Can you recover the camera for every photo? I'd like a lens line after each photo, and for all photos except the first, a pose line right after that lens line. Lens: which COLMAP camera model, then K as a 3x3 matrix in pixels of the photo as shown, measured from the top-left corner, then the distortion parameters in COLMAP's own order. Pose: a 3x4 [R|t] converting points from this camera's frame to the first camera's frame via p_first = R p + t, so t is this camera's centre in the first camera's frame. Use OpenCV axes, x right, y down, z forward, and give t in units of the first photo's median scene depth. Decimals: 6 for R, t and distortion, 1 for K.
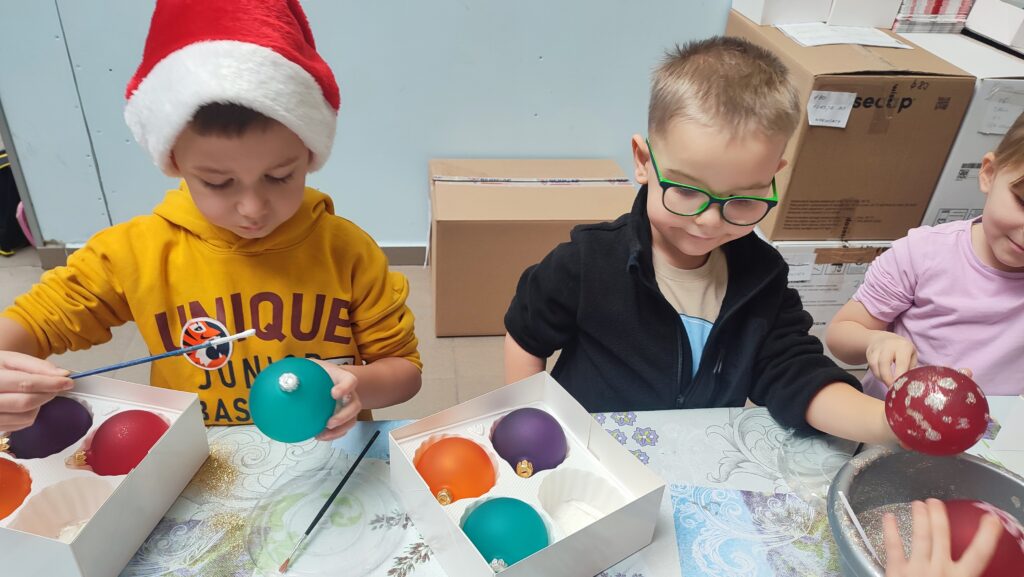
lens RADIAL K [[740.3, 0, 493.7], [0, 740.3, 291.2], [0, 0, 1]] dist [-0.003458, -0.000164]
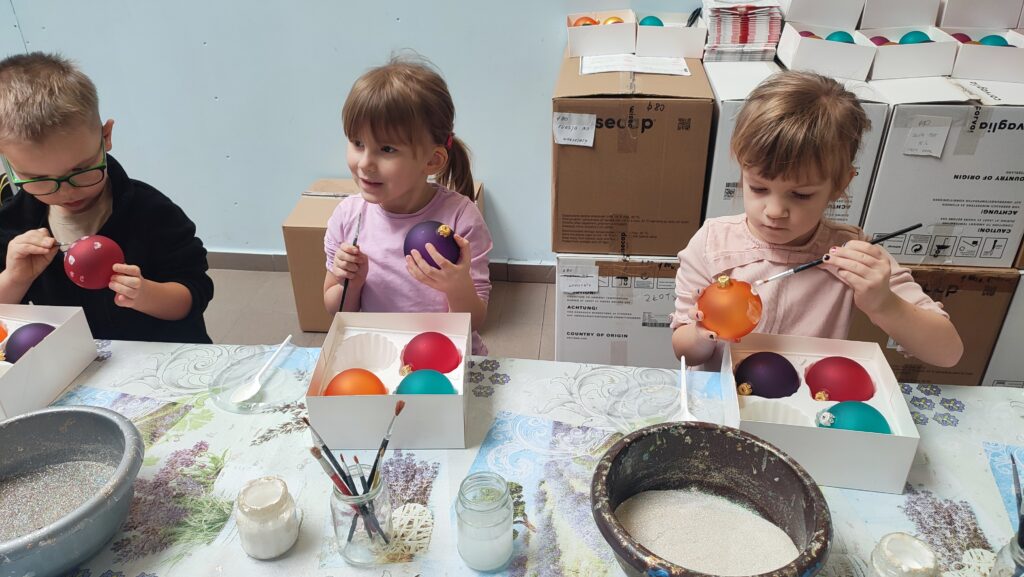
lens RADIAL K [[734.7, 0, 502.9], [0, 734.7, 283.9], [0, 0, 1]] dist [0.010711, -0.007920]
pose [[0.976360, 0.044025, -0.211618, 0.536339], [-0.059031, 0.996130, -0.065121, 0.052077], [0.207932, 0.076073, 0.975181, -0.055503]]
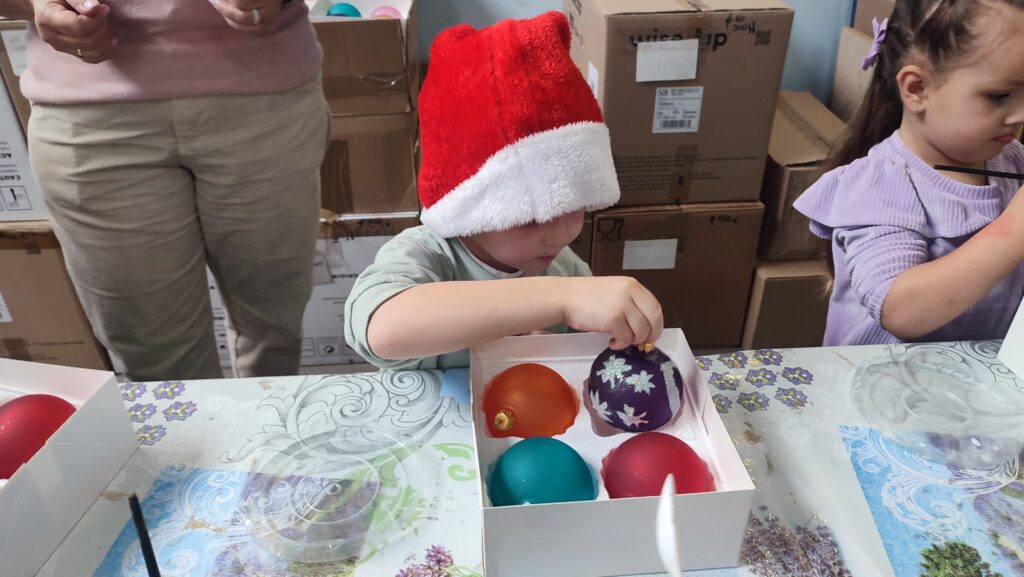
lens RADIAL K [[734.7, 0, 502.9], [0, 734.7, 283.9], [0, 0, 1]] dist [0.010711, -0.007920]
pose [[0.998217, -0.030108, -0.051532, 1.570992], [0.029615, 0.999508, -0.010290, 0.023427], [0.051816, 0.008746, 0.998618, 0.233955]]
